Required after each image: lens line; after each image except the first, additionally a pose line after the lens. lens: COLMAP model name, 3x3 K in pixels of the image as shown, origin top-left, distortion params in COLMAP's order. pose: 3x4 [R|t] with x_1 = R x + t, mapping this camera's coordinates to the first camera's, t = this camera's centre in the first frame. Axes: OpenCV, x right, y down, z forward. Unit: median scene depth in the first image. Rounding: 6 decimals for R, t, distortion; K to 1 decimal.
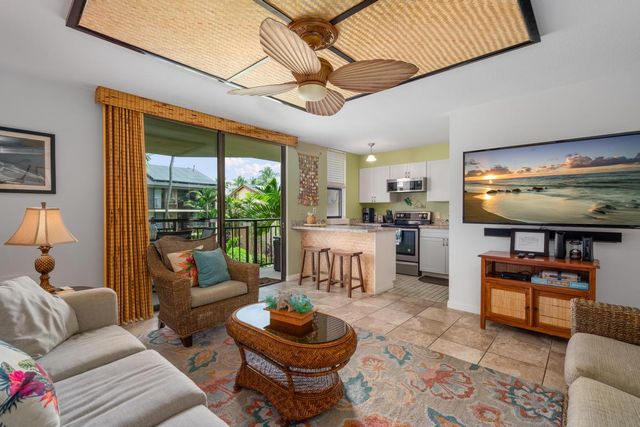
lens RADIAL K [[290.6, 0, 325.3], [0, 290.6, 214.7], [0, 0, 1]] dist [0.004569, 0.000634]
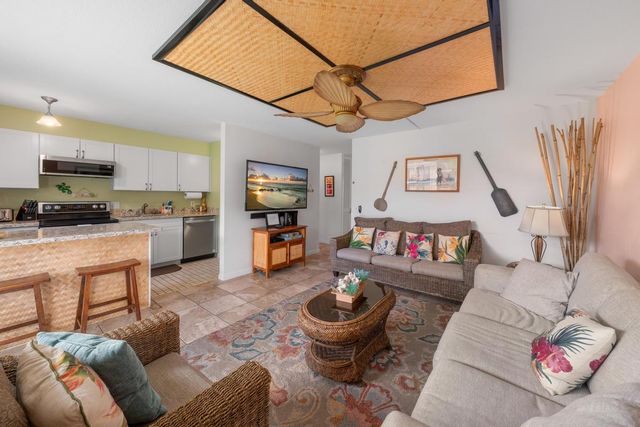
lens RADIAL K [[238.7, 0, 325.0], [0, 238.7, 196.8], [0, 0, 1]] dist [-0.002571, -0.000113]
pose [[-0.072714, -0.006596, 0.997331, -0.733925], [0.003686, 0.999970, 0.006883, -0.049532], [-0.997346, 0.004177, -0.072688, 0.765511]]
